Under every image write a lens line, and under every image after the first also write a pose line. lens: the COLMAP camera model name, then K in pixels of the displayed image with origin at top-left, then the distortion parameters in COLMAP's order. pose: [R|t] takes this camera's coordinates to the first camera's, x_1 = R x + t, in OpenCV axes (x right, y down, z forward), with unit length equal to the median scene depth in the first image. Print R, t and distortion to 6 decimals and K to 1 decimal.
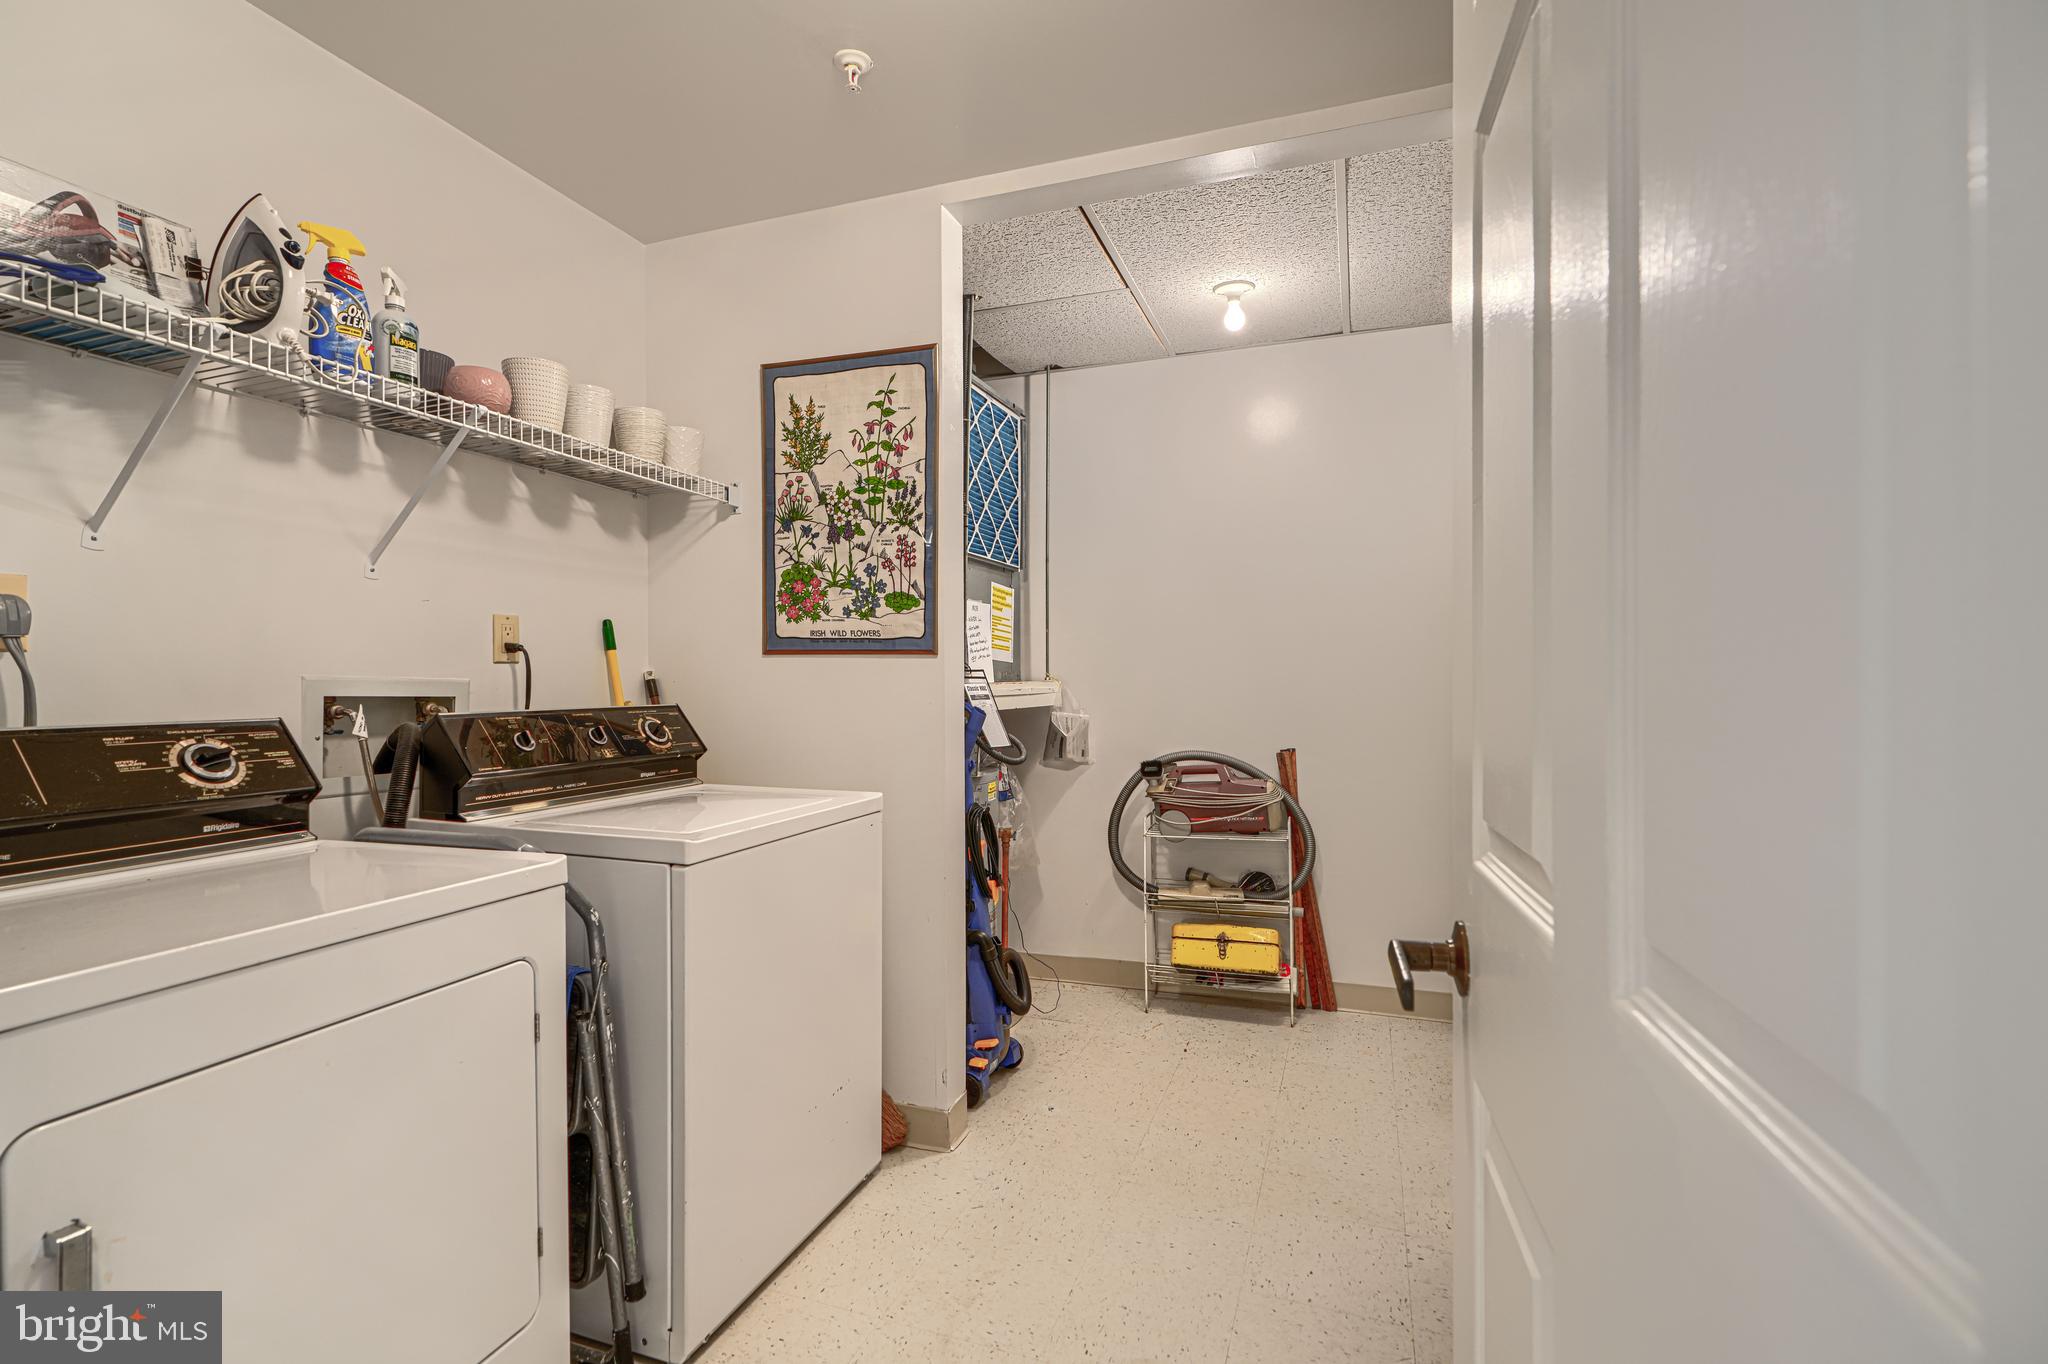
lens RADIAL K [[946.0, 0, 1027.0], [0, 946.0, 683.4], [0, 0, 1]] dist [0.002369, -0.000475]
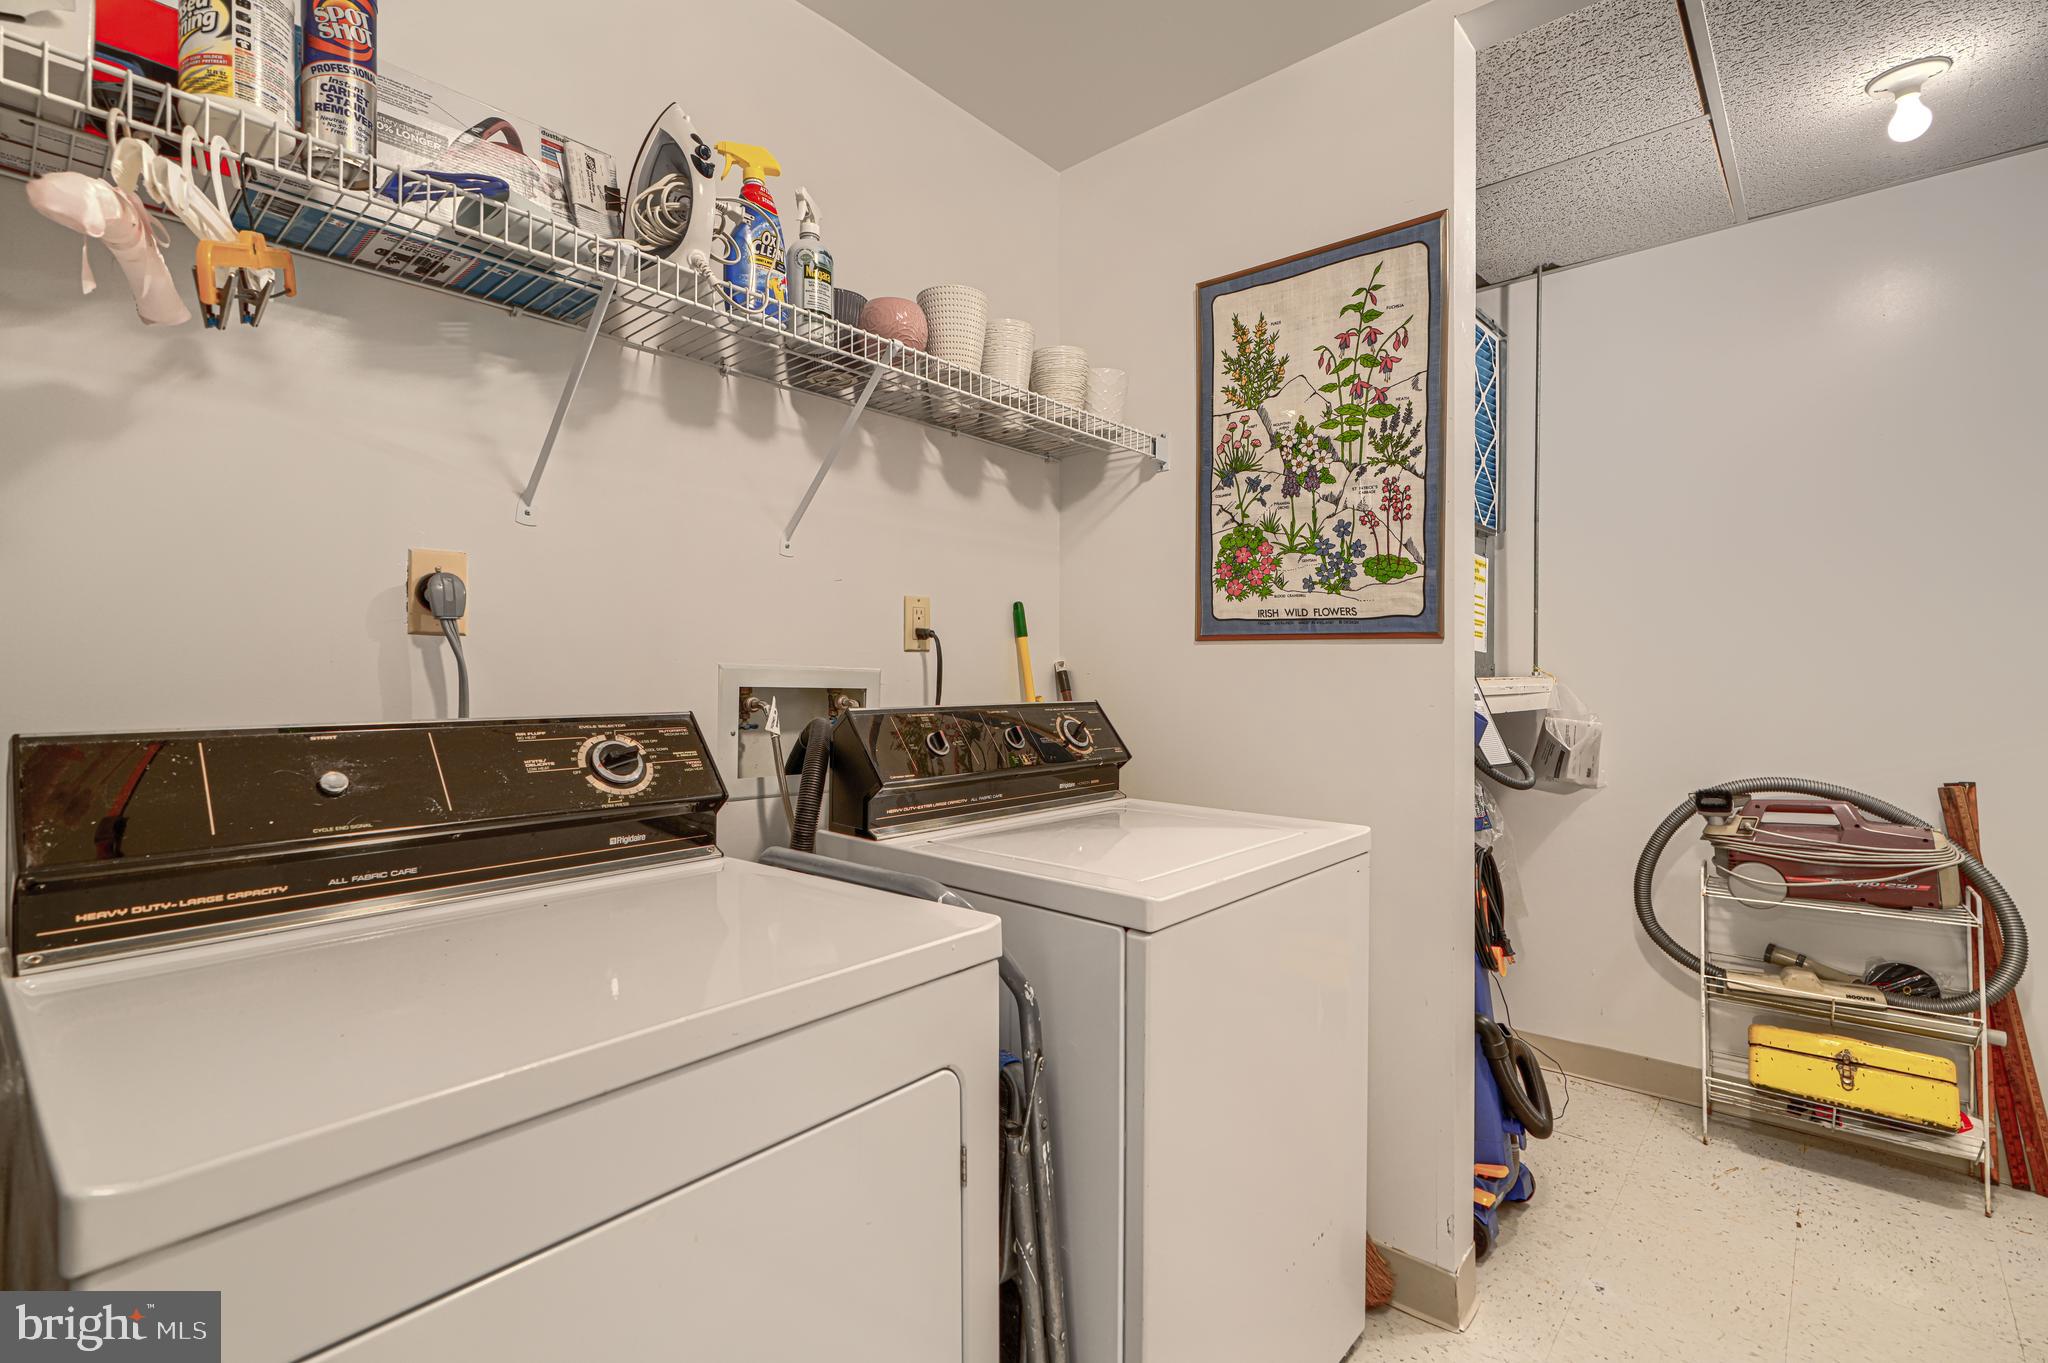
lens RADIAL K [[946.0, 0, 1023.3], [0, 946.0, 675.7], [0, 0, 1]] dist [0.002369, -0.000475]
pose [[0.928942, 0.007408, -0.370150, -0.124372], [-0.008325, 0.999965, -0.000878, 0.001196], [0.370131, 0.003897, 0.928972, 0.206264]]
